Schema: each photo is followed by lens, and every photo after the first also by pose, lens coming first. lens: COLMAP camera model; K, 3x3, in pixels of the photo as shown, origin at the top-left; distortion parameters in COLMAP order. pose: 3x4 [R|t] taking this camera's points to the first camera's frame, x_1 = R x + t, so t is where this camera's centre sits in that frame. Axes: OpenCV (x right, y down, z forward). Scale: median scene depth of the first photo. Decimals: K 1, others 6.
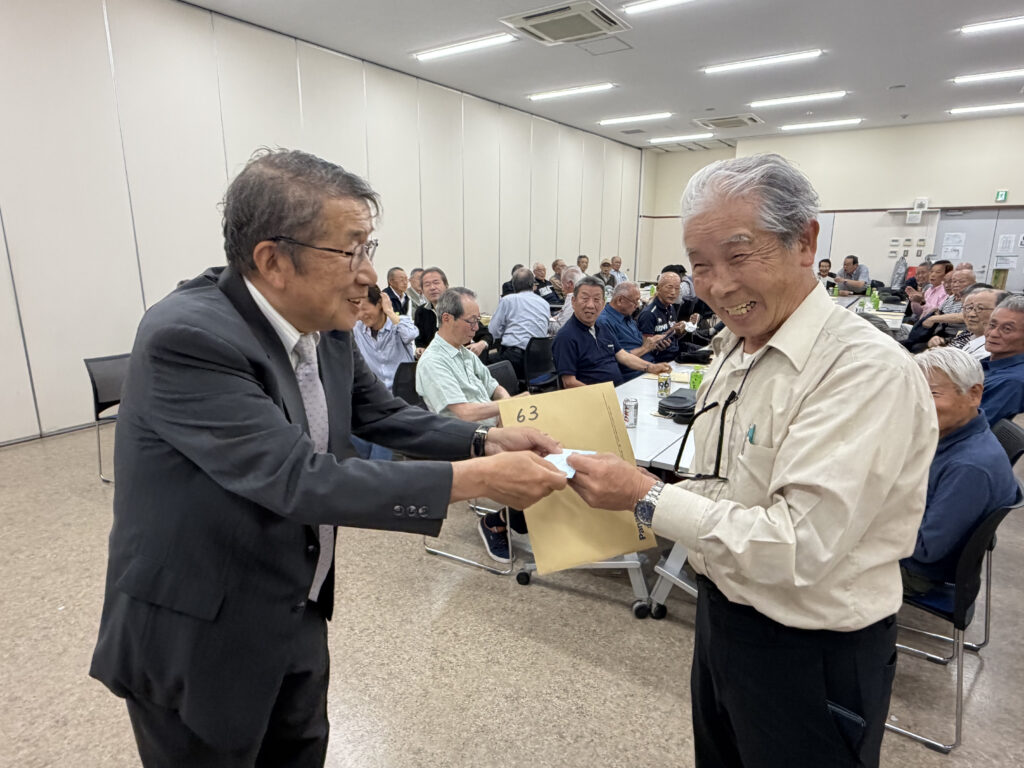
lens RADIAL K [[598.9, 0, 511.9], [0, 598.9, 384.9], [0, 0, 1]] dist [0.002009, 0.003290]
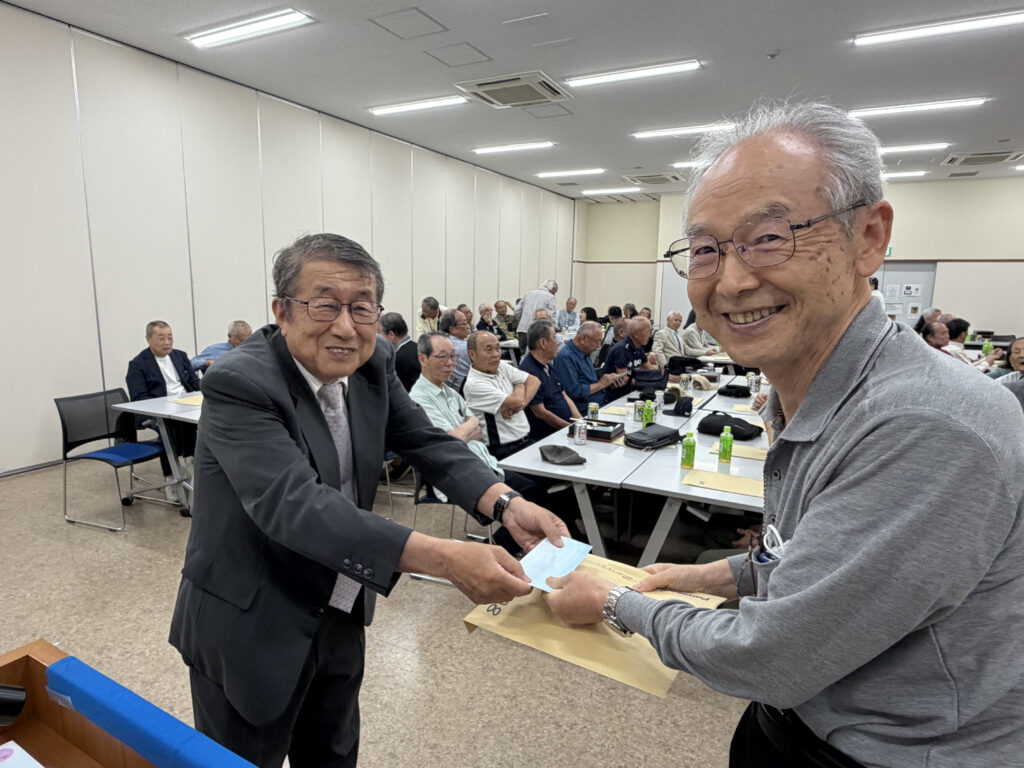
lens RADIAL K [[598.9, 0, 508.1], [0, 598.9, 387.8], [0, 0, 1]] dist [0.002009, 0.003290]
pose [[0.993597, -0.003156, 0.112938, -0.093133], [0.009536, 0.998385, -0.055997, 0.002389], [-0.112579, 0.056716, 0.992023, -0.110074]]
